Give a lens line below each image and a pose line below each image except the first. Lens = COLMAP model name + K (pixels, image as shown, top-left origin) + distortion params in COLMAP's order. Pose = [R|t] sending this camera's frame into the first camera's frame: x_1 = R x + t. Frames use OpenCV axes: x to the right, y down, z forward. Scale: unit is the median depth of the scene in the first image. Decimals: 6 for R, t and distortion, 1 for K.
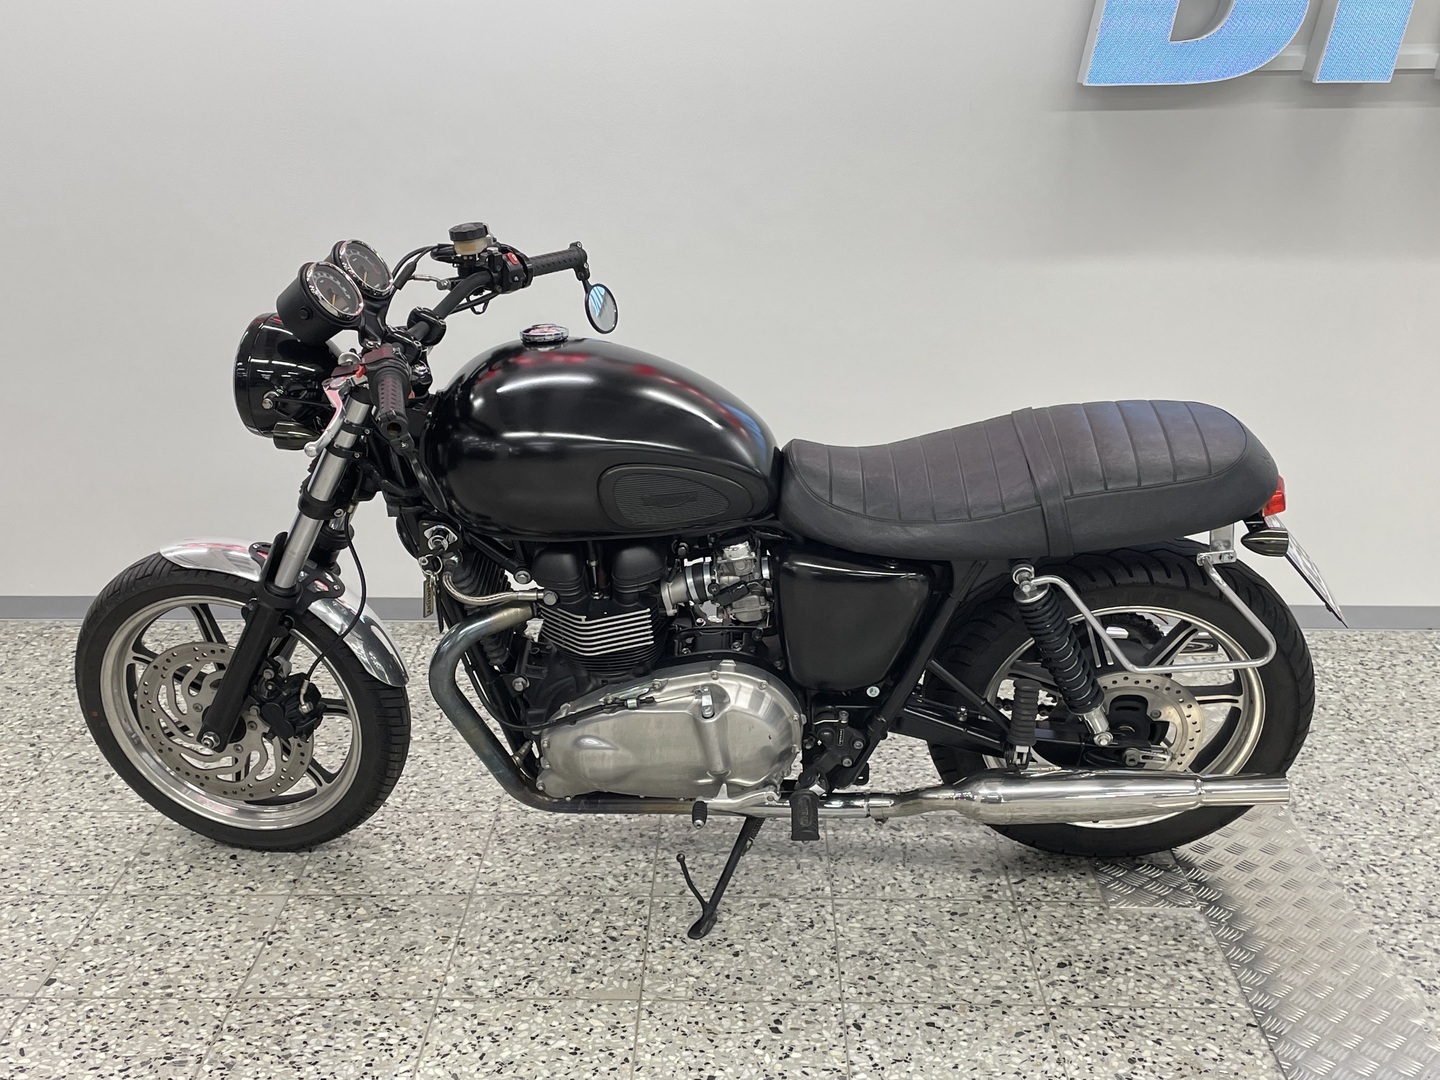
lens RADIAL K [[1674.6, 0, 710.4], [0, 1674.6, 513.4], [0, 0, 1]] dist [0.056264, 0.000000]
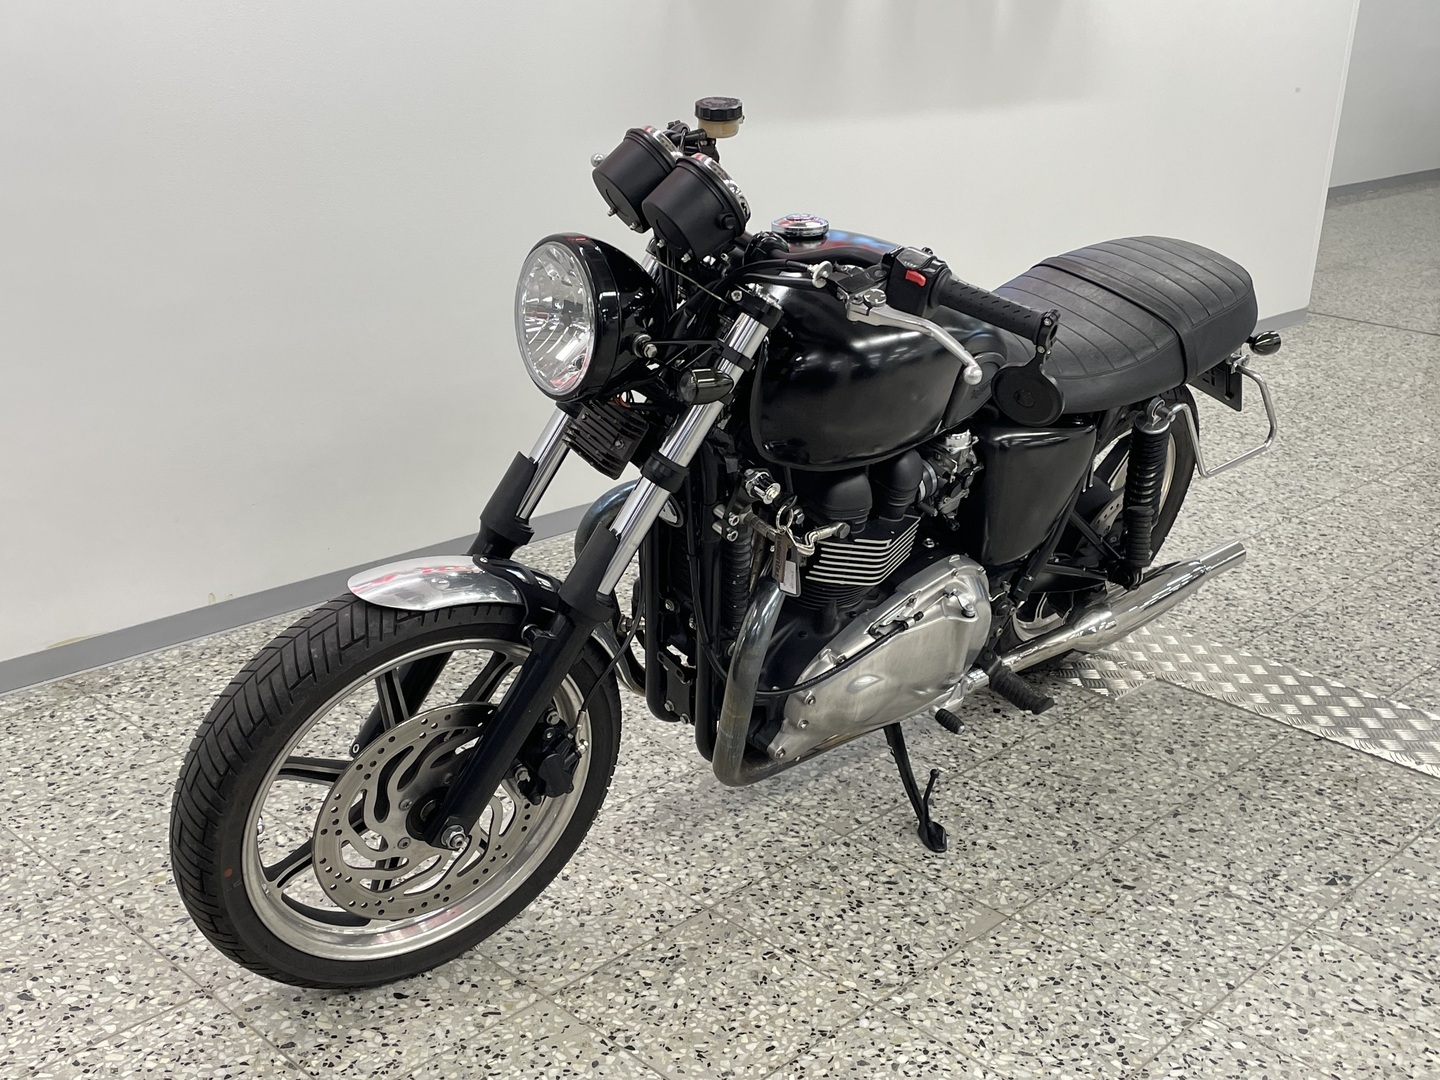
lens RADIAL K [[1674.6, 0, 712.8], [0, 1674.6, 519.5], [0, 0, 1]] dist [0.056264, 0.000000]
pose [[0.676288, -0.215179, 0.704508, -0.728593], [0.171401, 0.976101, 0.133597, -0.080688], [-0.716419, 0.030403, 0.697008, 0.421700]]
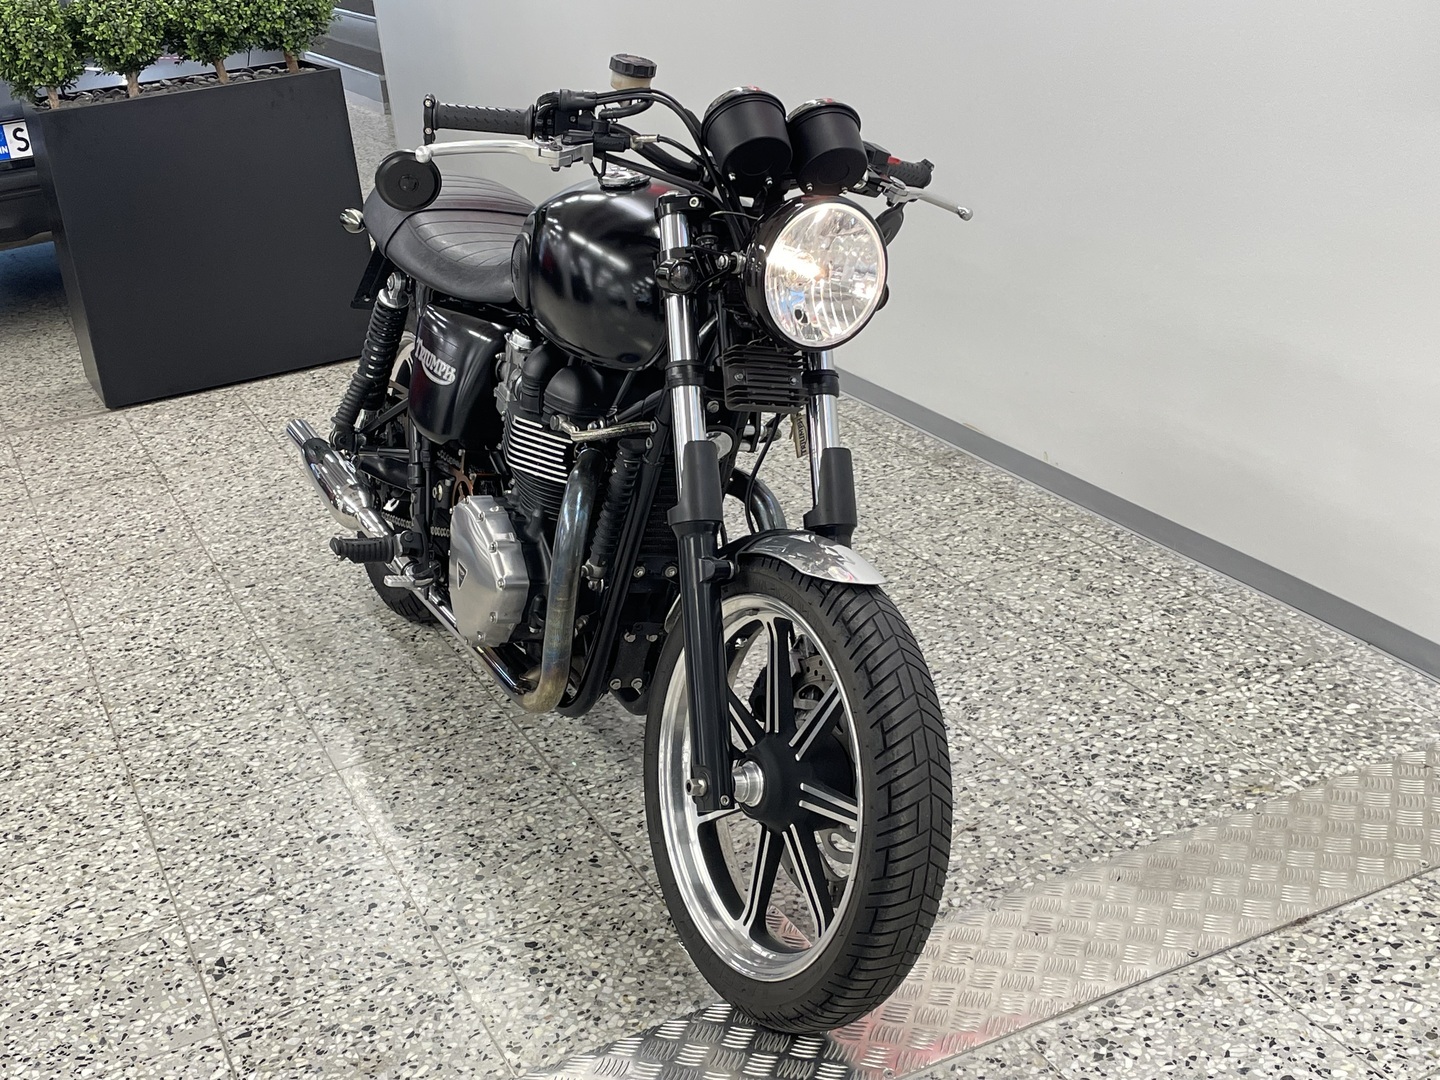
lens RADIAL K [[1825.8, 0, 706.7], [0, 1825.8, 523.5], [0, 0, 1]] dist [0.062454, 0.000000]
pose [[0.436050, 0.292884, -0.850929, 0.967634], [-0.161953, 0.955659, 0.245941, -0.185358], [0.885230, 0.030568, 0.464148, 0.613112]]
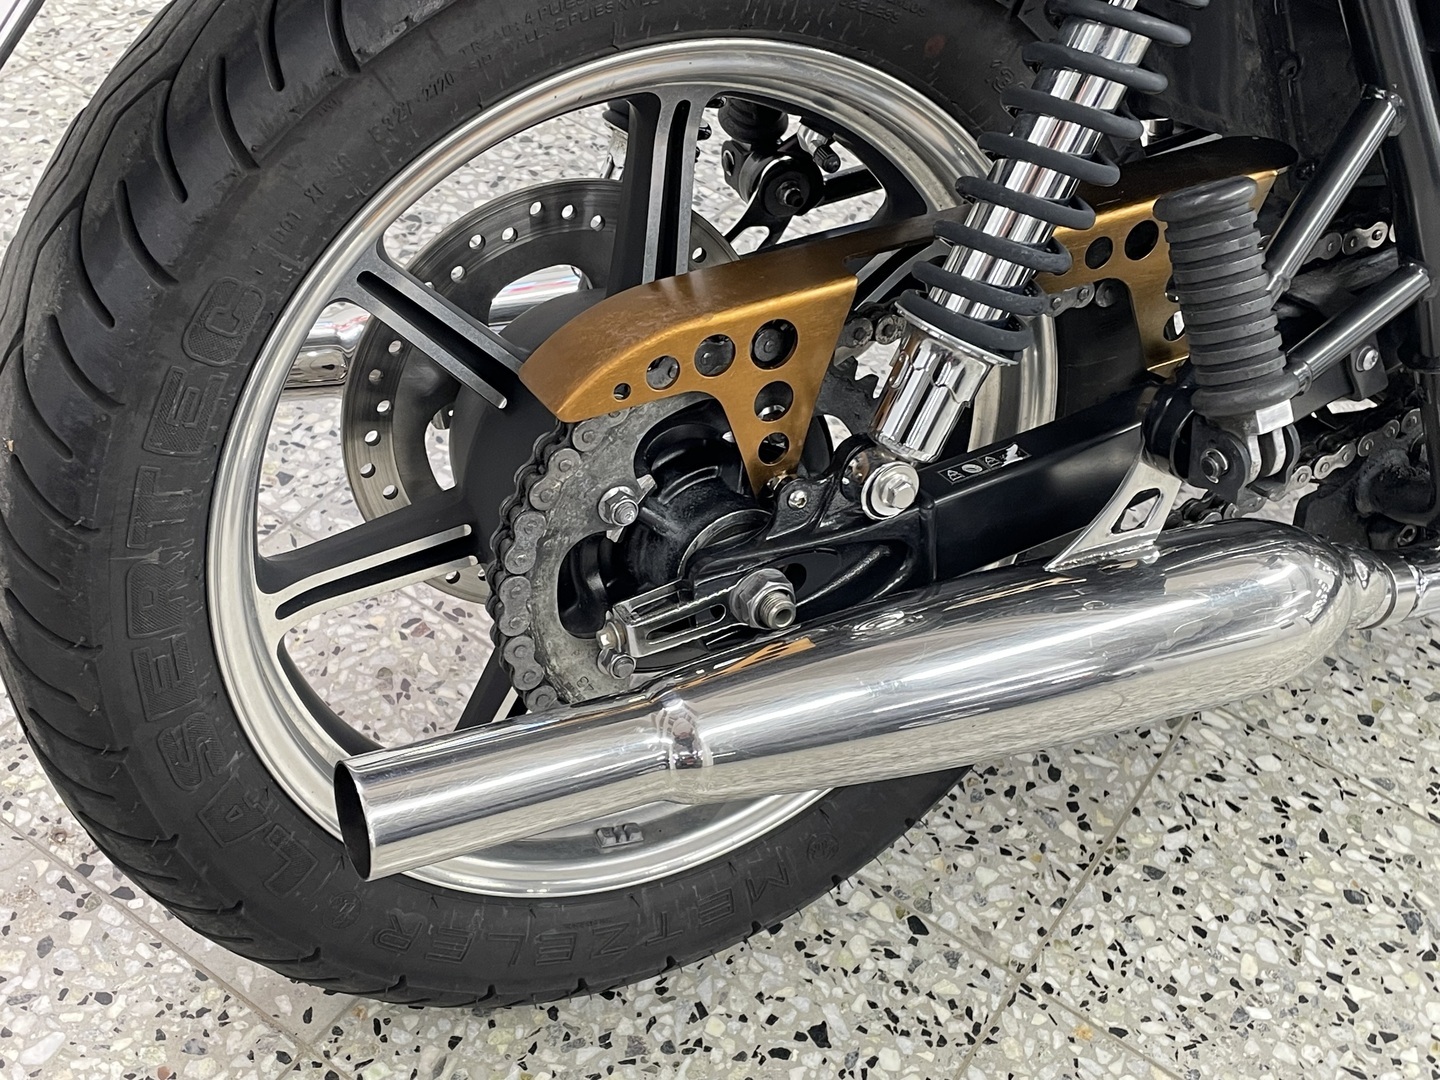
lens RADIAL K [[1765.7, 0, 694.4], [0, 1765.7, 538.7], [0, 0, 1]] dist [0.062417, 0.000000]
pose [[0.539835, -0.523033, 0.659556, -0.410743], [0.112293, 0.821277, 0.559370, -0.016286], [-0.834247, -0.227903, 0.502087, 0.712380]]
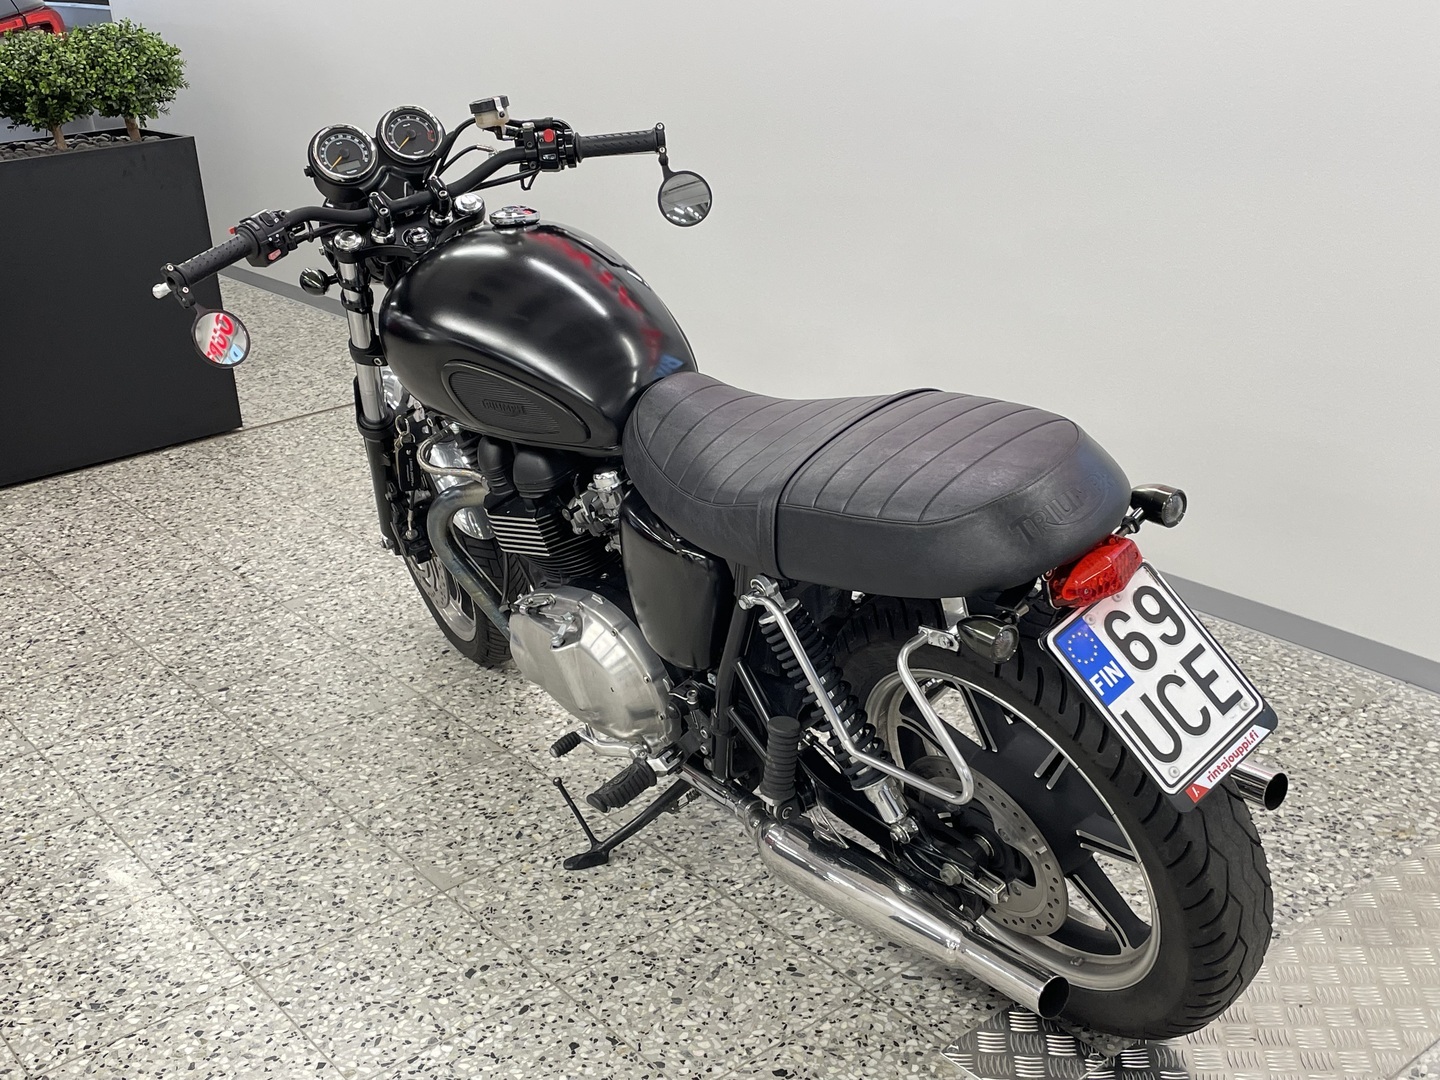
lens RADIAL K [[1674.6, 0, 713.3], [0, 1674.6, 523.9], [0, 0, 1]] dist [0.056264, 0.000000]
pose [[0.641589, 0.247662, -0.725967, 0.689348], [-0.171627, 0.968796, 0.178823, -0.122531], [0.747602, 0.009865, 0.664074, 0.423847]]
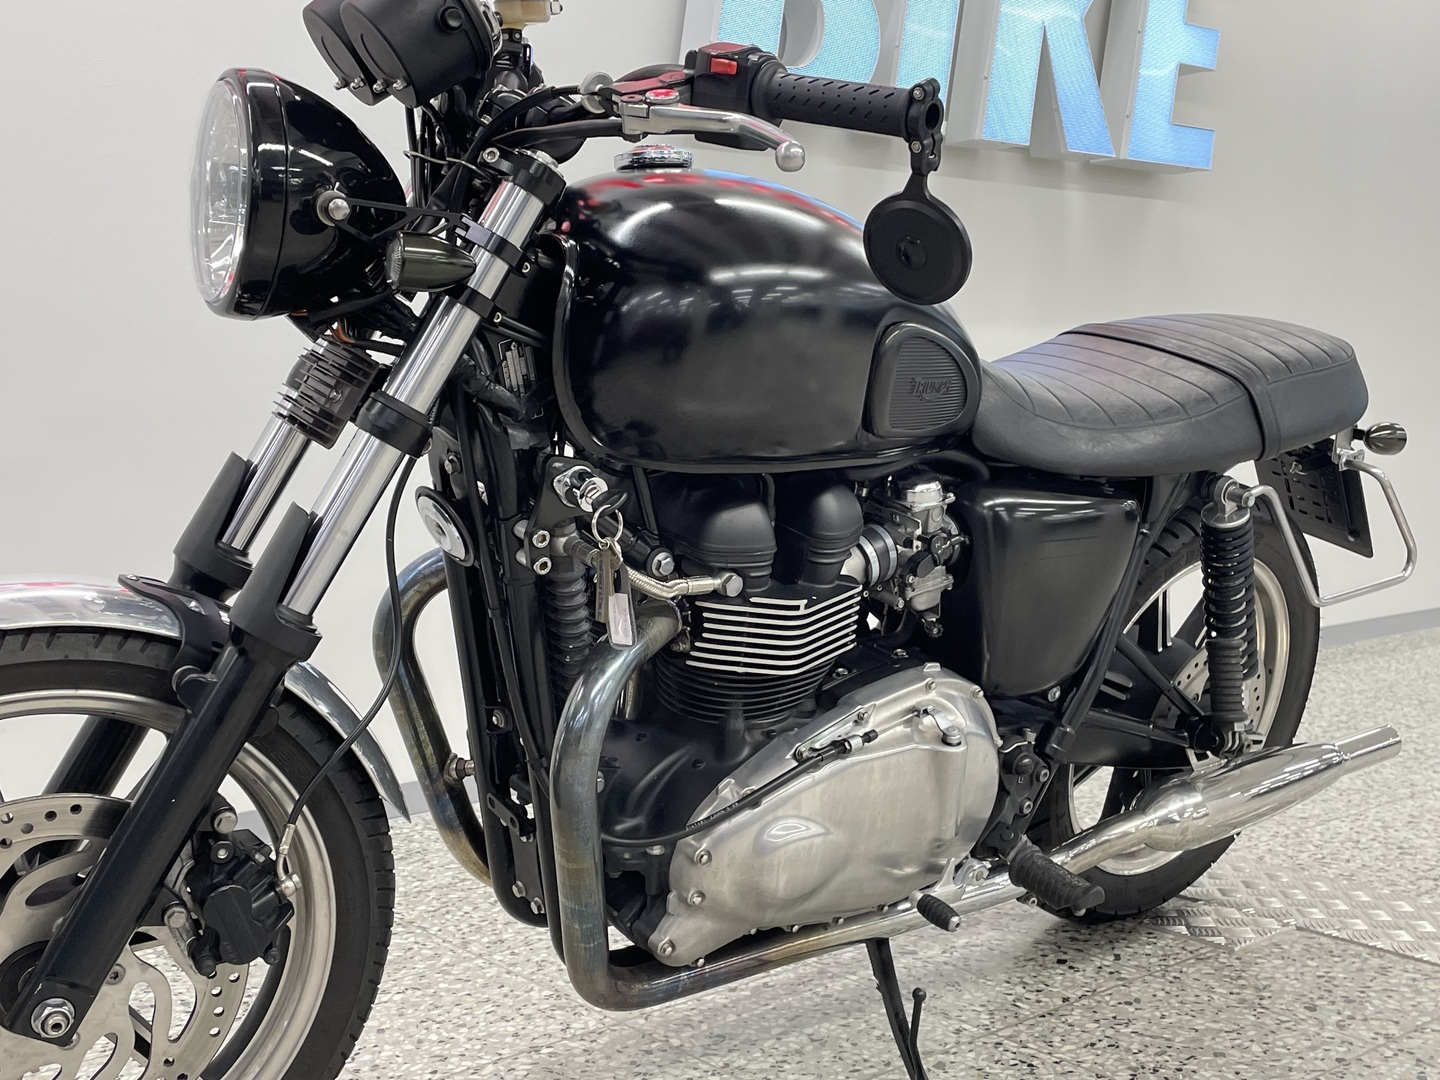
lens RADIAL K [[1674.6, 0, 736.7], [0, 1674.6, 504.0], [0, 0, 1]] dist [0.056264, 0.000000]
pose [[0.743511, -0.045977, 0.667141, -0.473068], [0.195275, 0.969079, -0.150843, 0.108485], [-0.639577, 0.242429, 0.729499, 0.535048]]
